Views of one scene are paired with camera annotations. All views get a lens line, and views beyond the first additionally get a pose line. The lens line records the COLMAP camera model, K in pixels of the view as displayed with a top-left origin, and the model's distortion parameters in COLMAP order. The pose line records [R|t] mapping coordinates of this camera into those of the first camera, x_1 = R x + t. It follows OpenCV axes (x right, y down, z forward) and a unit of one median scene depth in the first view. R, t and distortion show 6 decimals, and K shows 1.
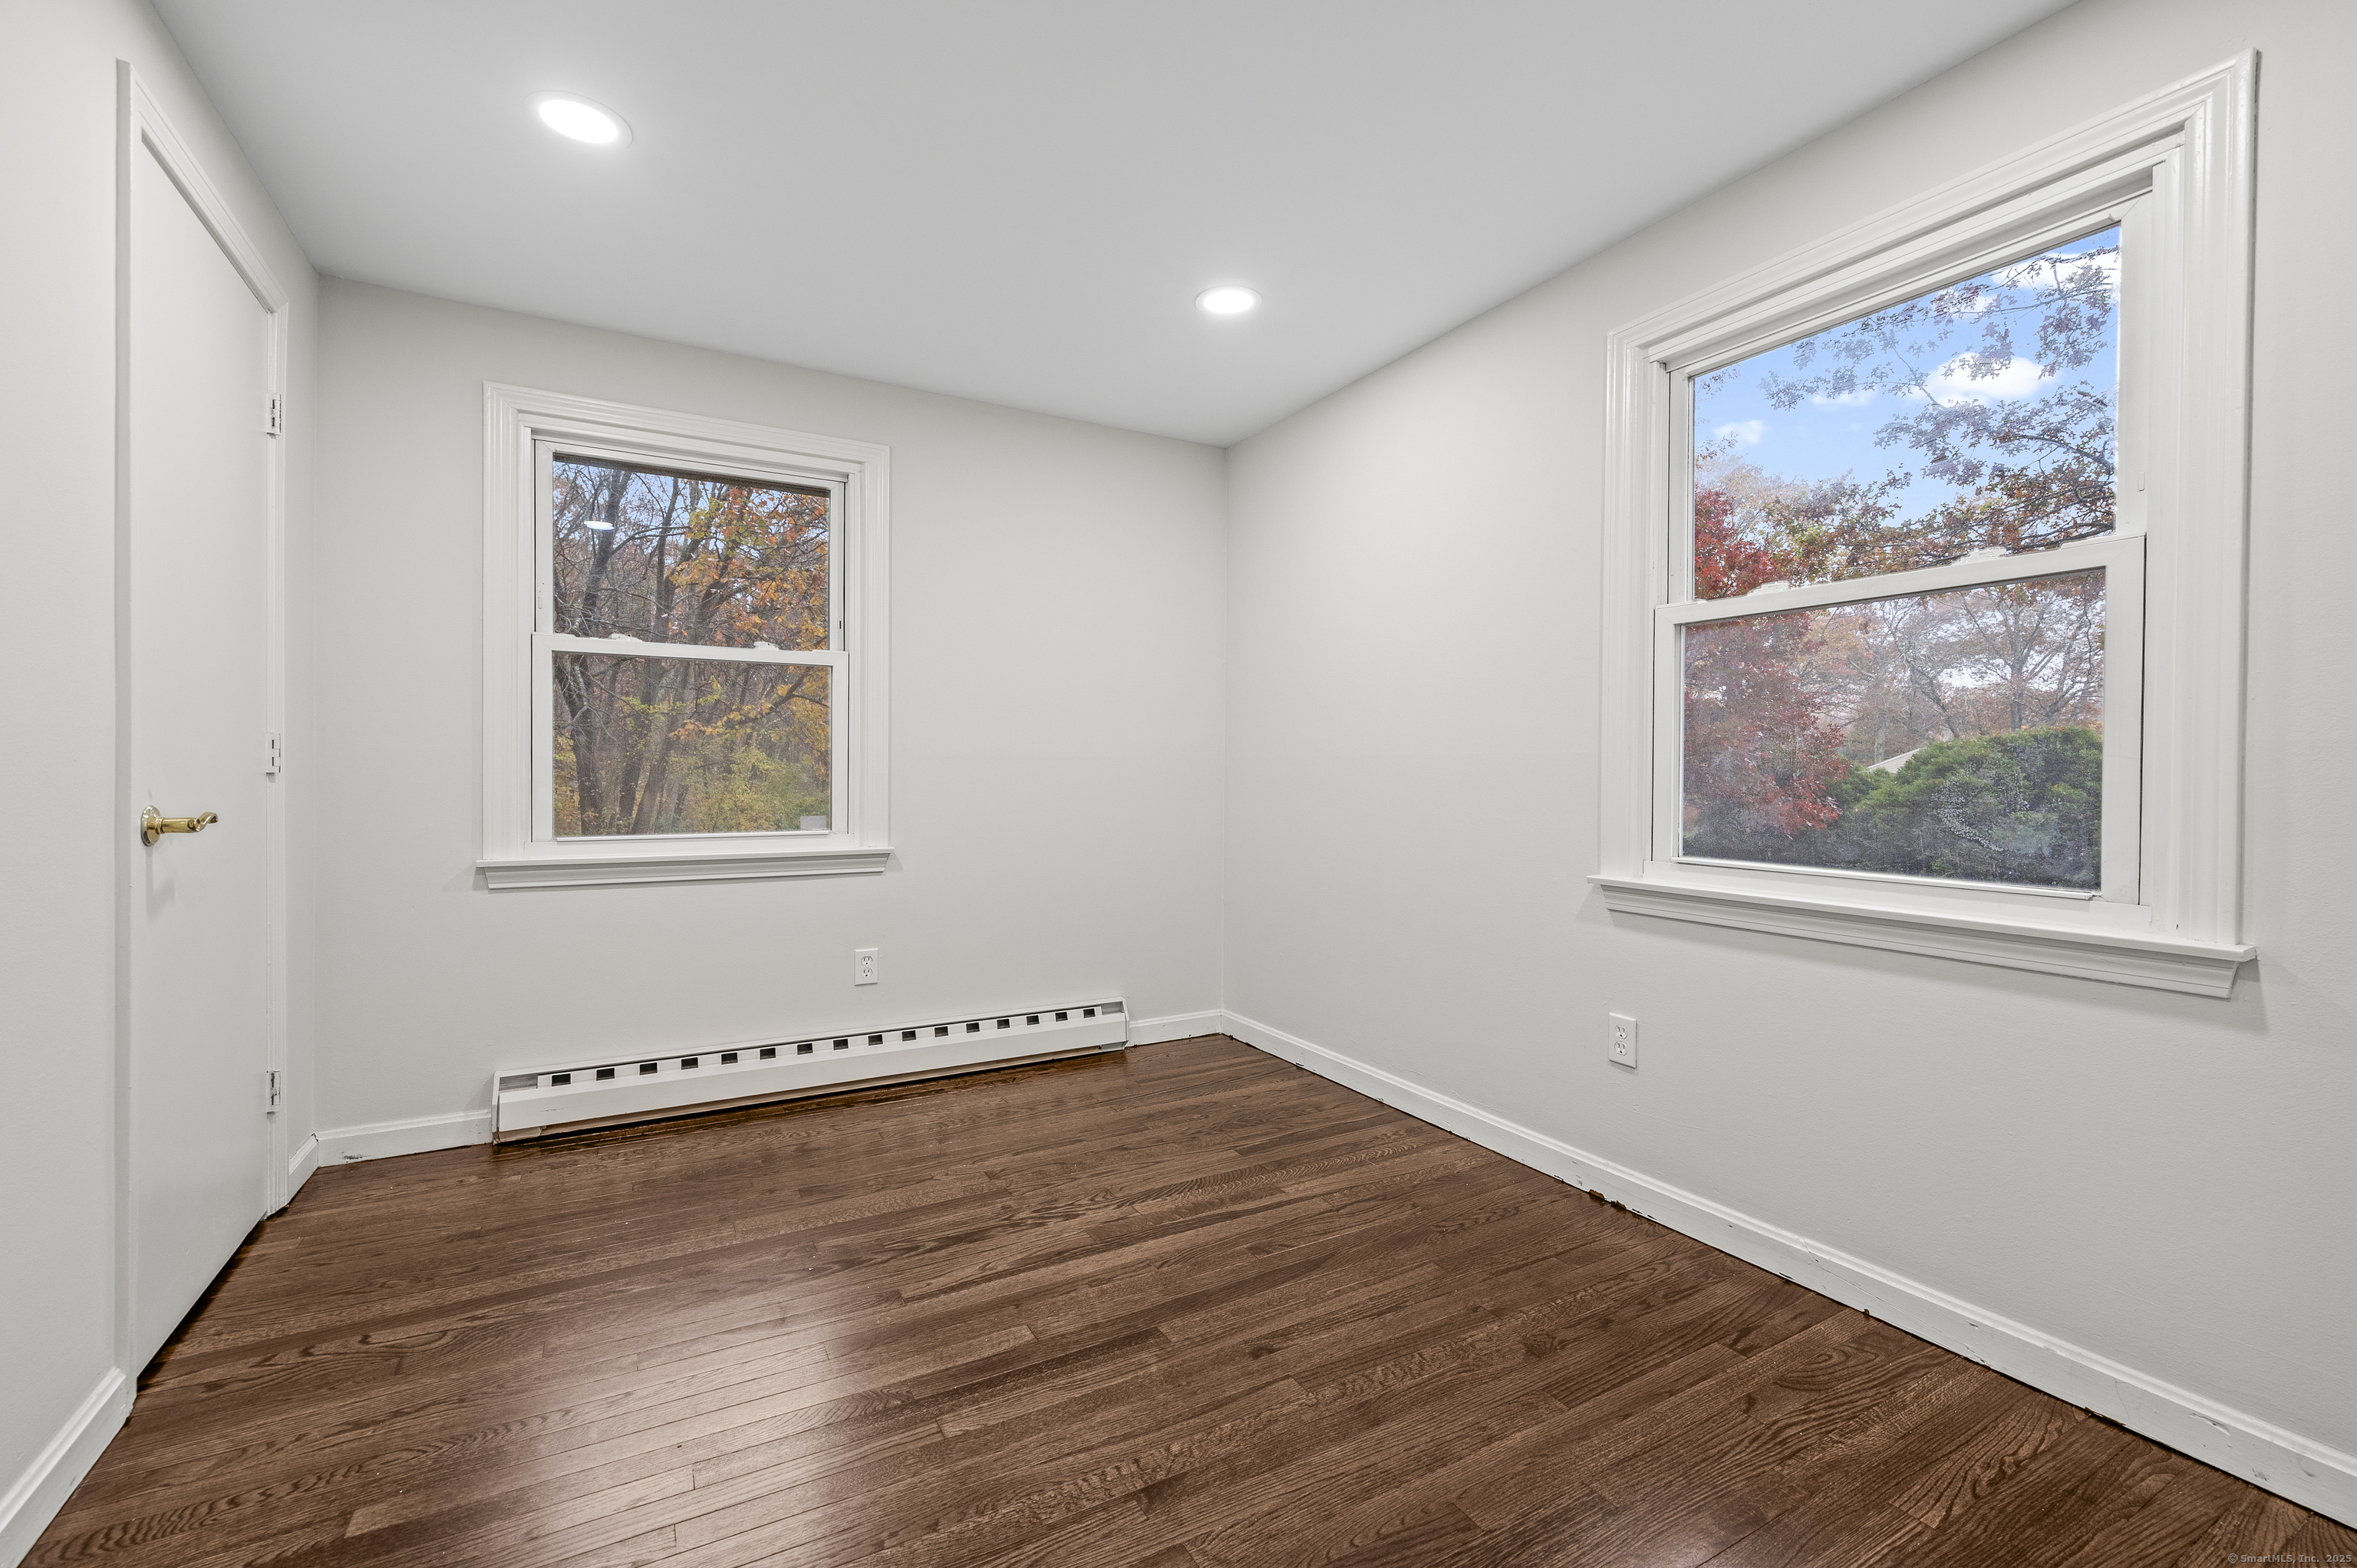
lens RADIAL K [[951.9, 0, 1191.7], [0, 951.9, 772.6], [0, 0, 1]] dist [0.005525, -0.000452]
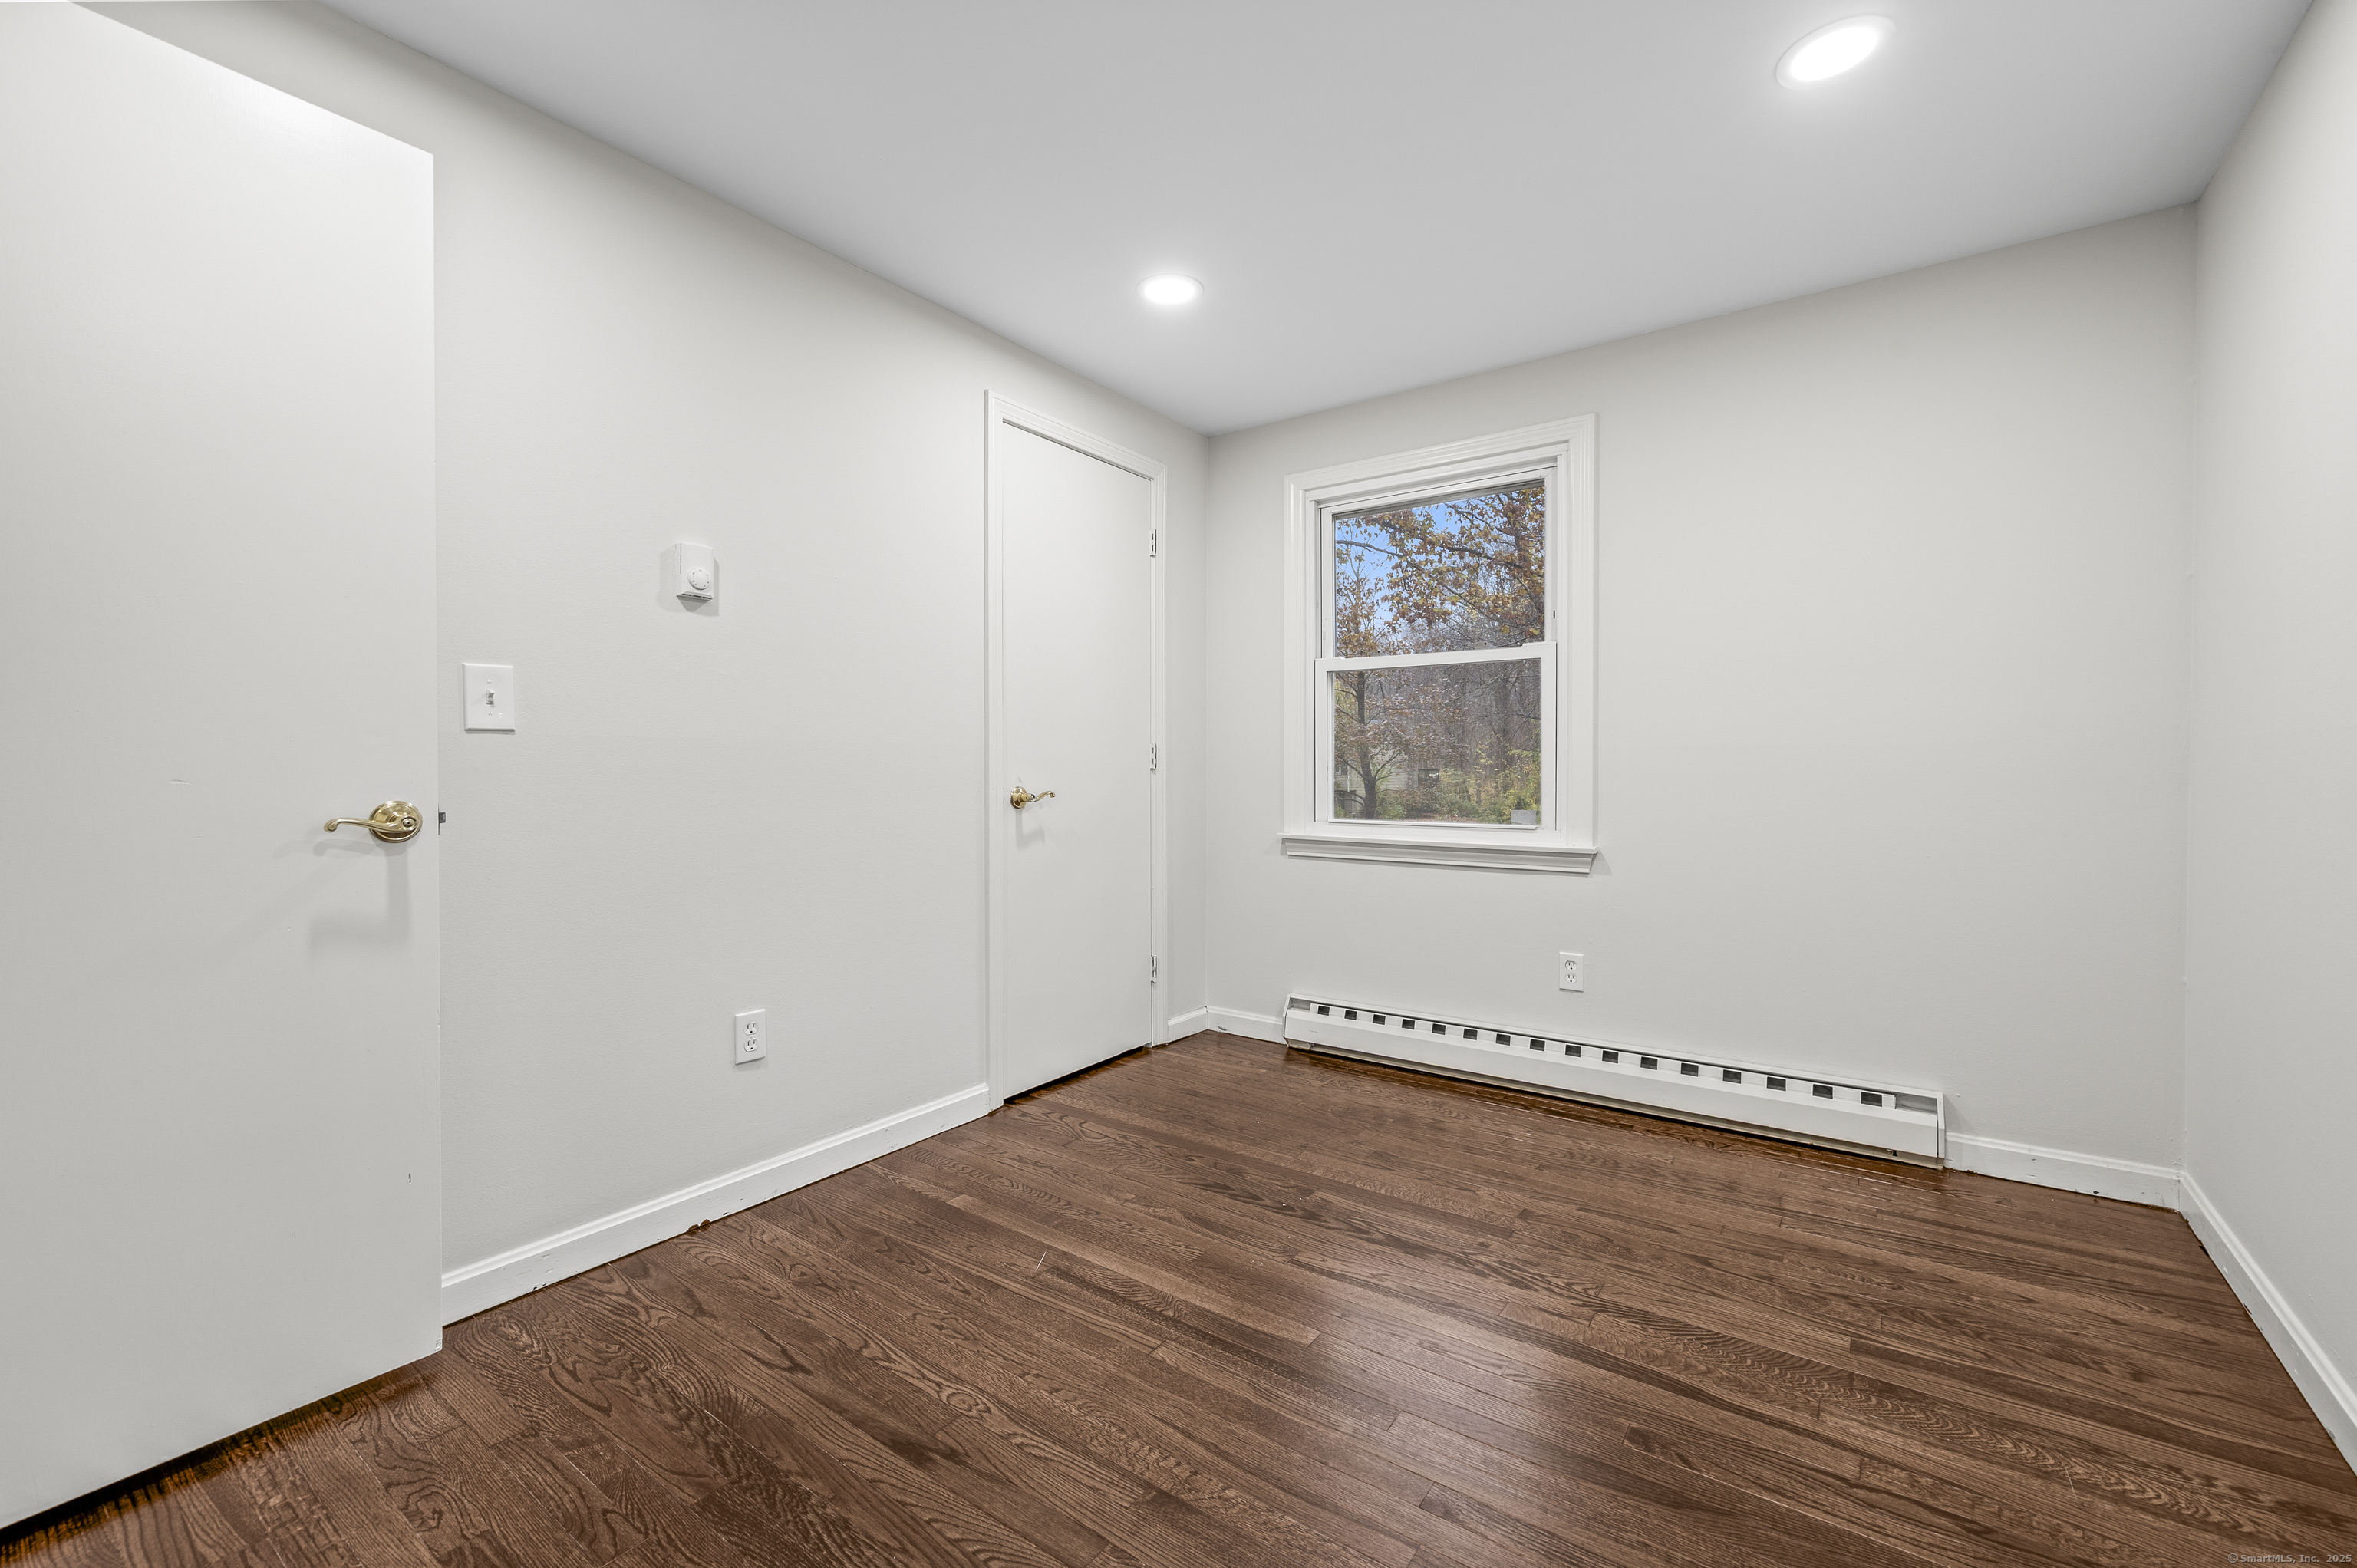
lens RADIAL K [[951.9, 0, 1176.8], [0, 951.9, 769.5], [0, 0, 1]] dist [0.005525, -0.000452]
pose [[0.451511, -0.000559, -0.892265, 0.383504], [0.002605, 0.999996, 0.000691, 0.000677], [0.892262, -0.002637, 0.451511, 0.259275]]
